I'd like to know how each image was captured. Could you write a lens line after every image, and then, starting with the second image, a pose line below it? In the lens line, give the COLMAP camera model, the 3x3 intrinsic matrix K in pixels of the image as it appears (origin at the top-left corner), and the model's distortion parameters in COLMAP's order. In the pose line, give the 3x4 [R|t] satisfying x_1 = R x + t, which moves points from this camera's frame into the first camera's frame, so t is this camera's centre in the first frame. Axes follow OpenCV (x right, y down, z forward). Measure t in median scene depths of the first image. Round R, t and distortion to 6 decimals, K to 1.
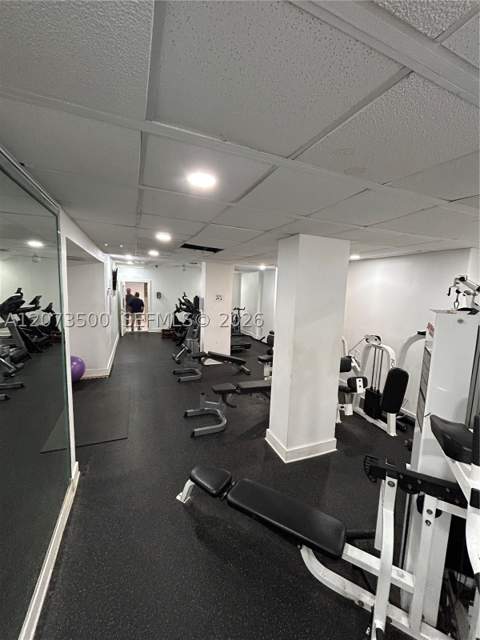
lens RADIAL K [[258.8, 0, 240.8], [0, 258.8, 319.6], [0, 0, 1]] dist [0.000669, 0.000427]
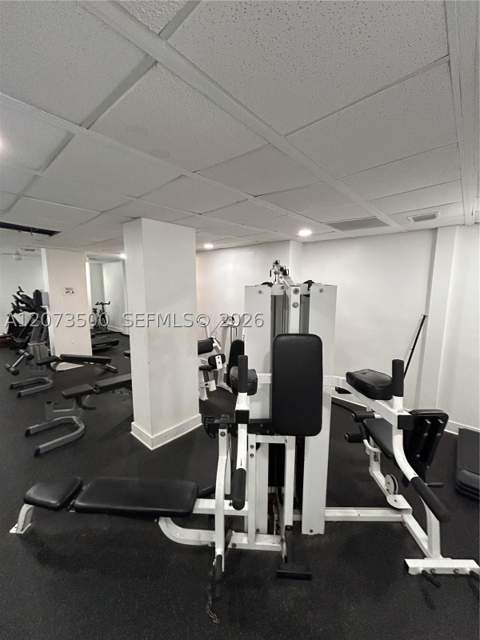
lens RADIAL K [[258.8, 0, 240.9], [0, 258.8, 319.6], [0, 0, 1]] dist [0.000669, 0.000427]
pose [[0.896607, -0.094474, 0.432633, 0.089849], [0.081684, 0.995497, 0.048102, 0.031014], [-0.435229, -0.007789, 0.900286, -0.041551]]
